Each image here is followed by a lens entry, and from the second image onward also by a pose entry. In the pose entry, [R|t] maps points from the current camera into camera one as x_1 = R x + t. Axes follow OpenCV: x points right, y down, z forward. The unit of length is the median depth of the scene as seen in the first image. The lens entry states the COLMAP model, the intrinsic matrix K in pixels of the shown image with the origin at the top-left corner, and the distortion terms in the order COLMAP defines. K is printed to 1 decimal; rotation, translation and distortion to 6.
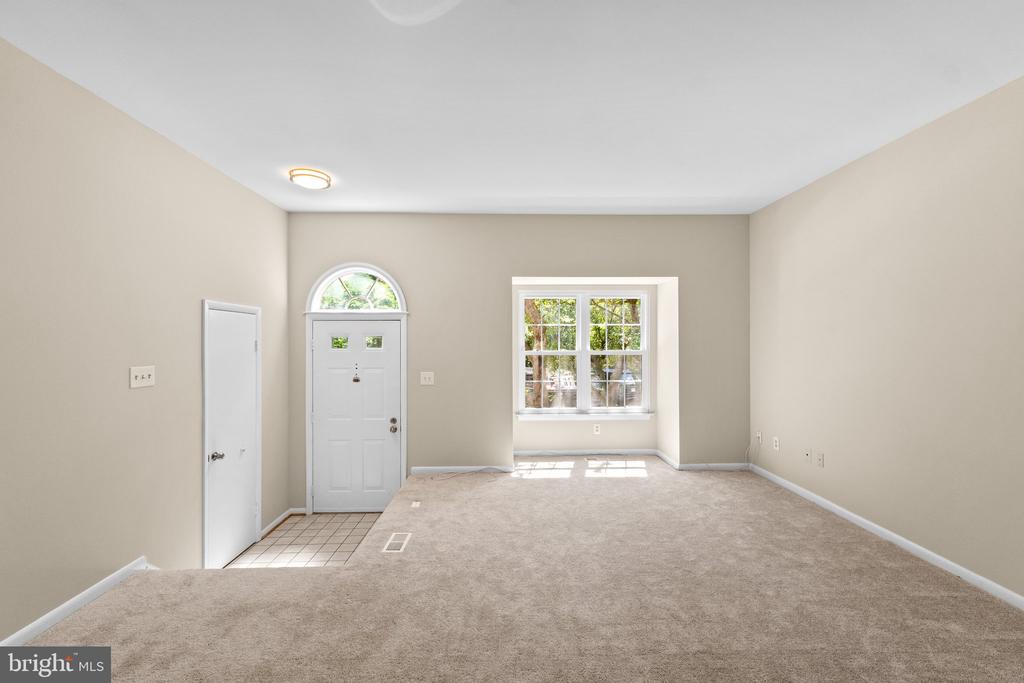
lens RADIAL K [[430.8, 0, 509.8], [0, 430.8, 338.3], [0, 0, 1]] dist [0.005075, 0.000465]
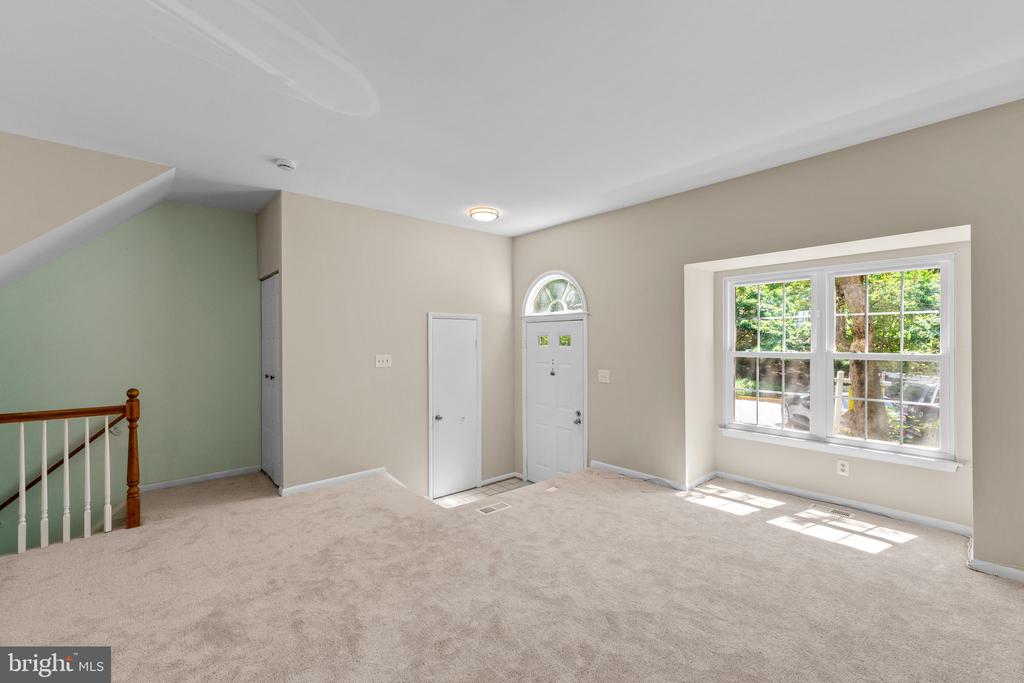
lens RADIAL K [[430.8, 0, 508.8], [0, 430.8, 343.3], [0, 0, 1]] dist [0.005075, 0.000465]
pose [[0.639788, 0.004777, -0.768536, 0.447026], [0.006557, 0.999910, 0.011673, 0.001890], [0.768523, -0.012507, 0.639700, 0.181201]]
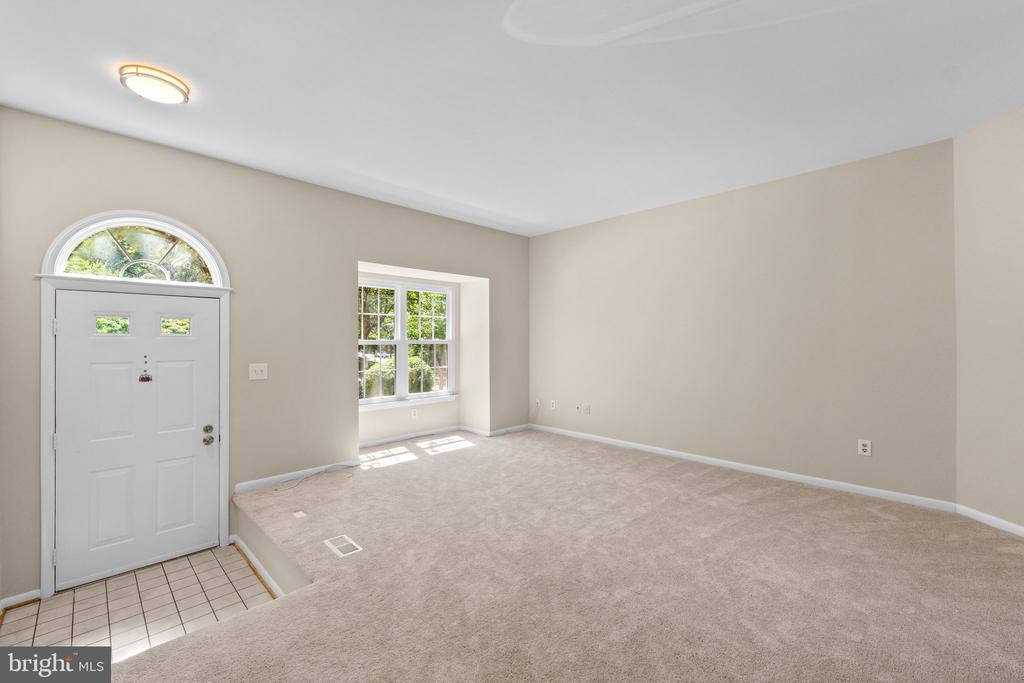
lens RADIAL K [[430.8, 0, 512.6], [0, 430.8, 338.2], [0, 0, 1]] dist [0.005075, 0.000465]
pose [[0.720653, 0.005424, 0.693274, -0.414030], [-0.005411, 0.999983, -0.002198, 0.028817], [-0.693274, -0.002167, 0.720671, 0.075469]]
